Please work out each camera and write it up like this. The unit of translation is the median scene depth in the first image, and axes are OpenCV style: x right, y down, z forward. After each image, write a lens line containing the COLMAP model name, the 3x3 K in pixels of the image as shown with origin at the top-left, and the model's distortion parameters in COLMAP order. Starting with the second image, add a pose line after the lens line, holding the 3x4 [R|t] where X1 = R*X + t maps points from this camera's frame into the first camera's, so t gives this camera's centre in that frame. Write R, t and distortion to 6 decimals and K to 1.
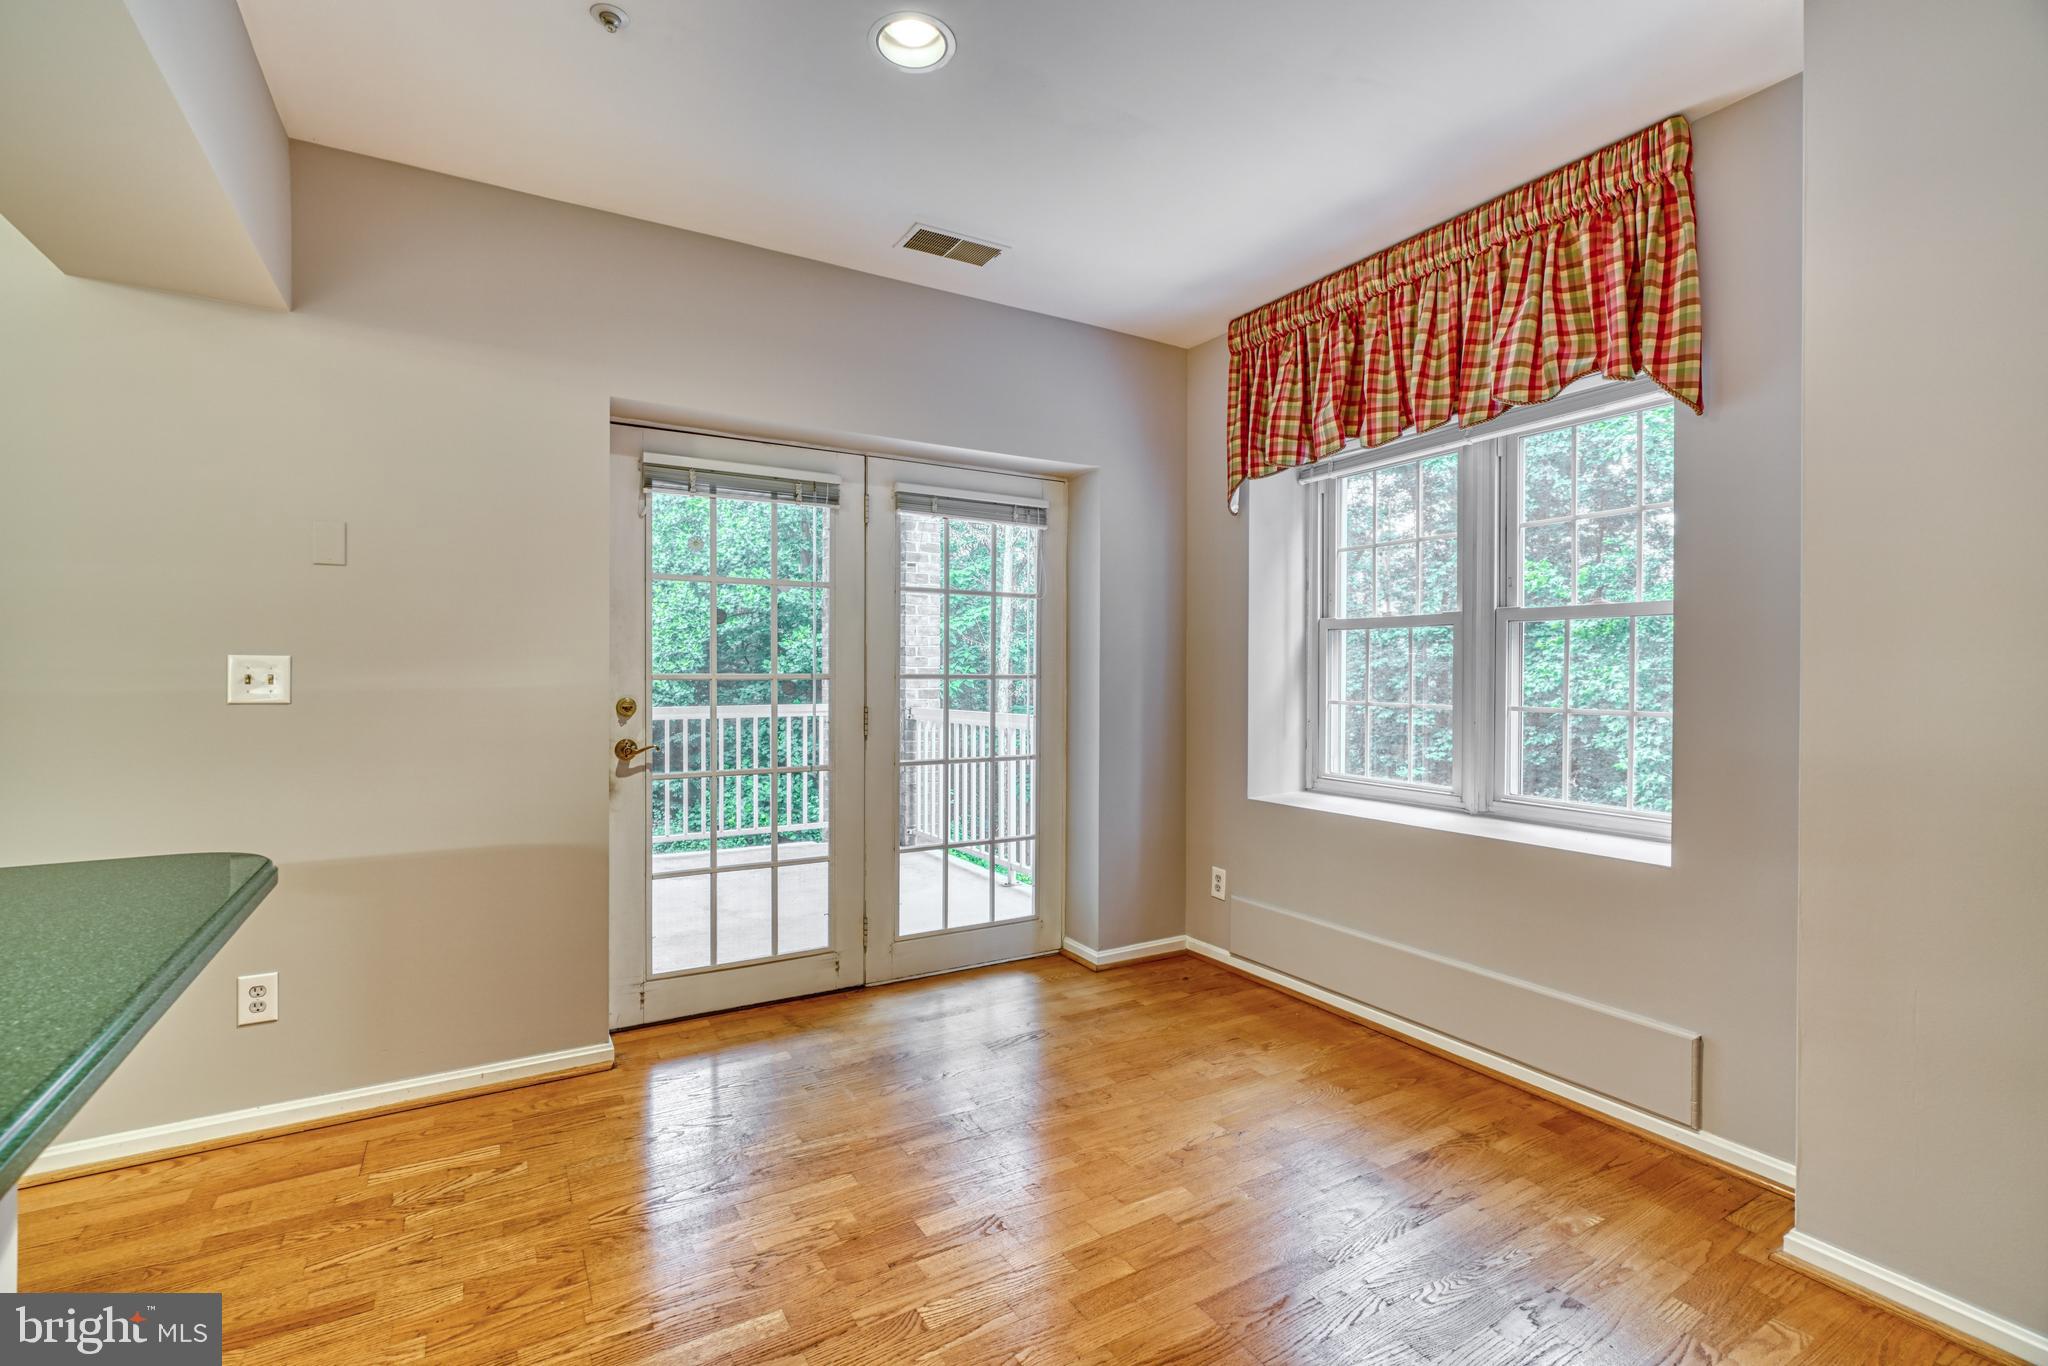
lens RADIAL K [[910.4, 0, 1015.0], [0, 910.4, 681.7], [0, 0, 1]] dist [-0.010967, 0.005294]
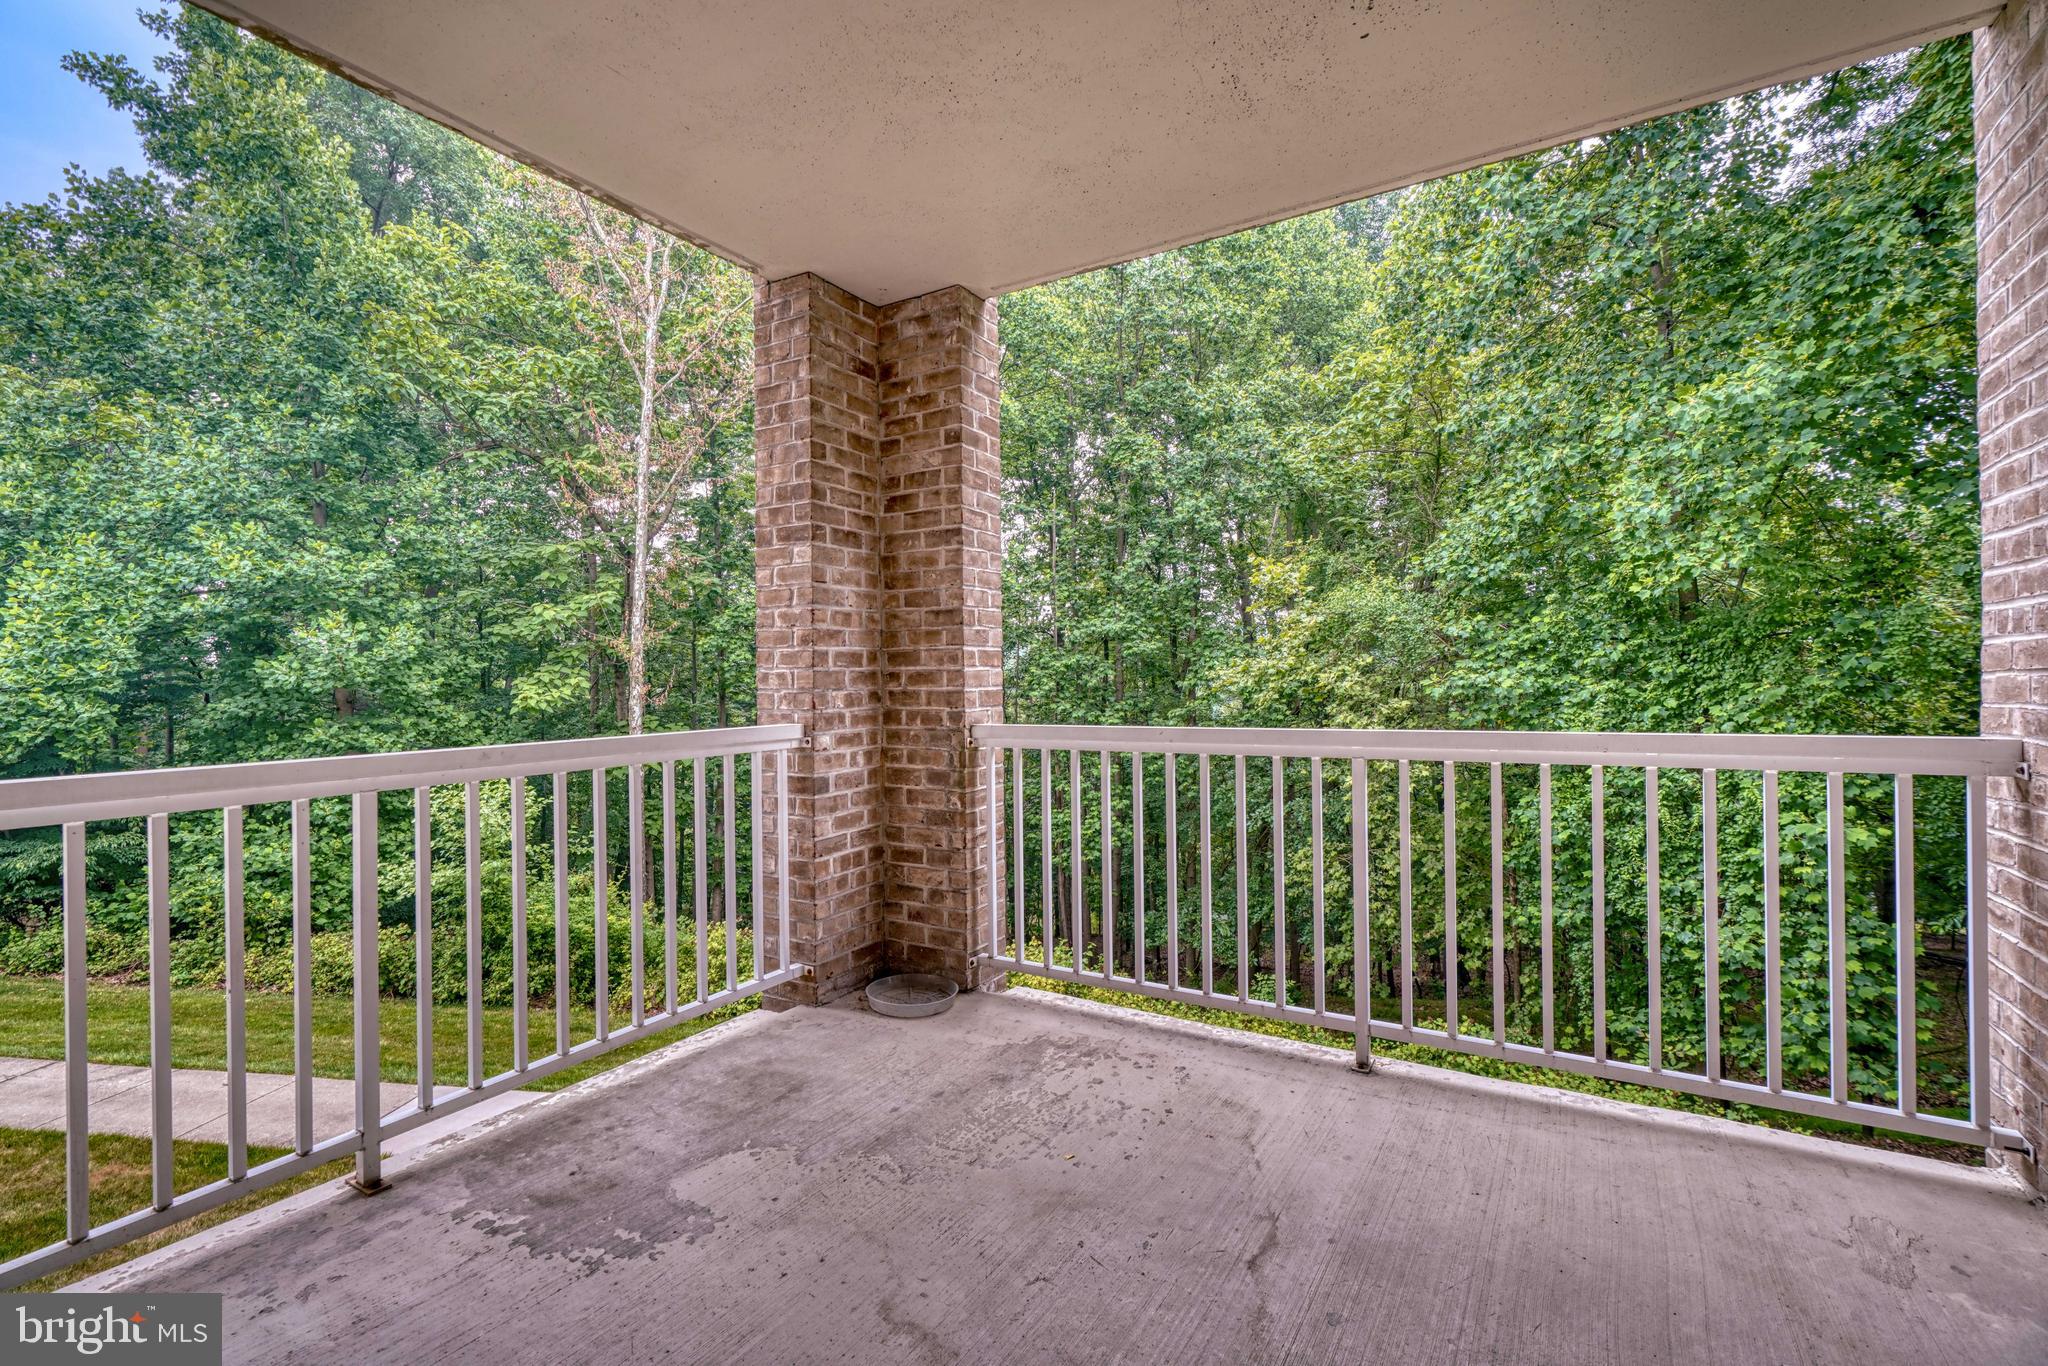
lens RADIAL K [[910.4, 0, 1015.0], [0, 910.4, 681.7], [0, 0, 1]] dist [-0.010967, 0.005294]
pose [[0.882542, -0.015354, 0.469982, -0.098318], [0.017253, 0.999851, 0.000266, 0.001214], [-0.469916, 0.007874, 0.882676, 0.152201]]
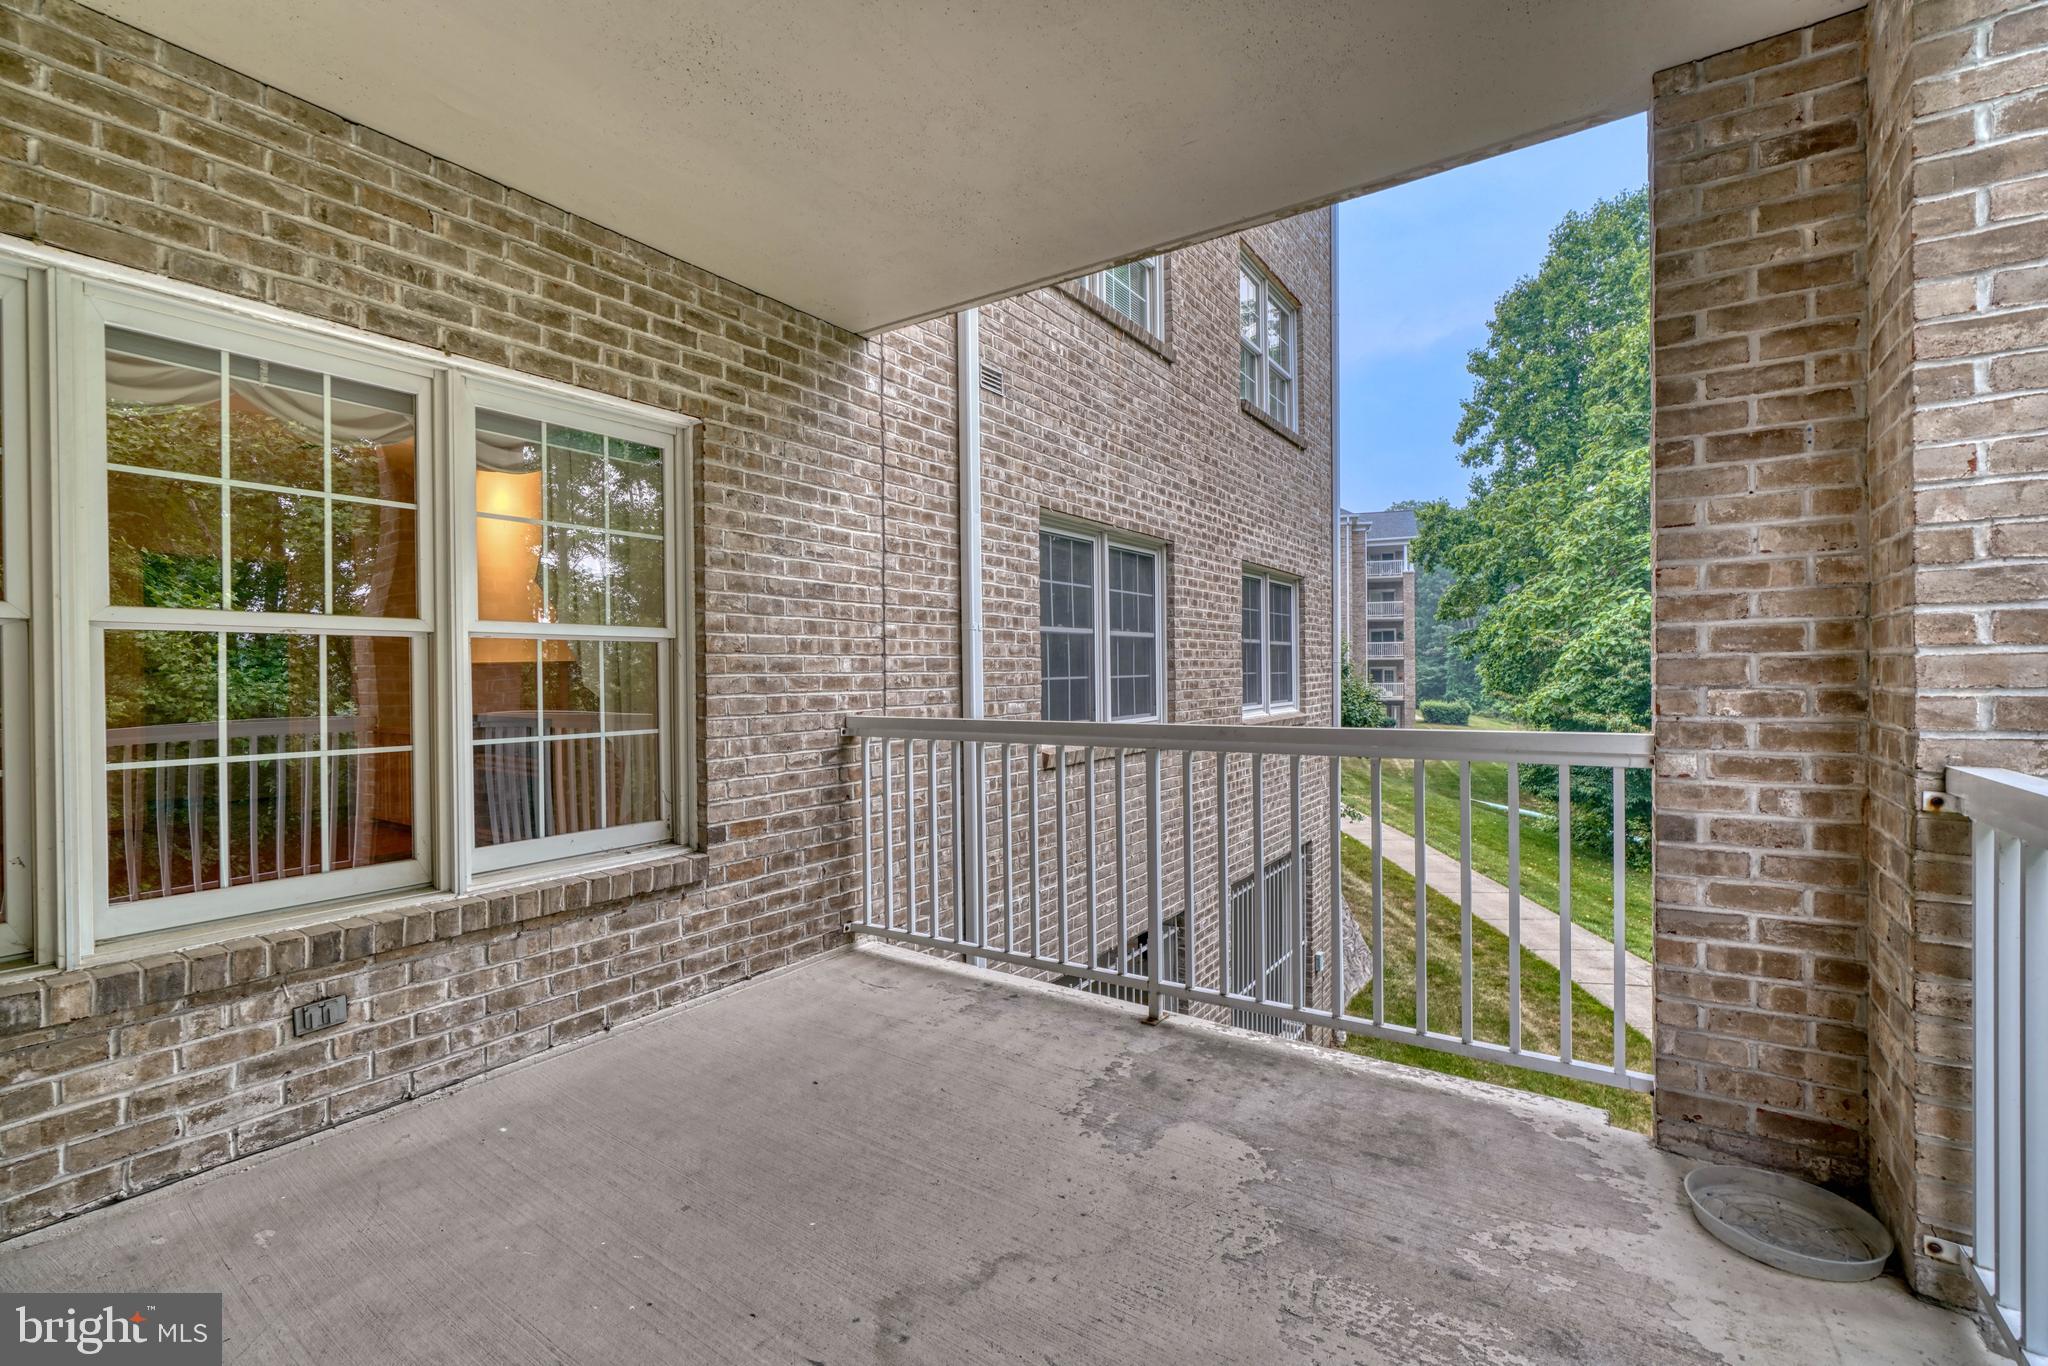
lens RADIAL K [[910.4, 0, 1015.0], [0, 910.4, 681.7], [0, 0, 1]] dist [-0.010967, 0.005294]
pose [[0.422116, -0.002168, -0.906539, 0.001812], [0.004025, 0.999992, -0.000517, 0.001206], [0.906533, -0.003430, 0.422121, 0.189985]]
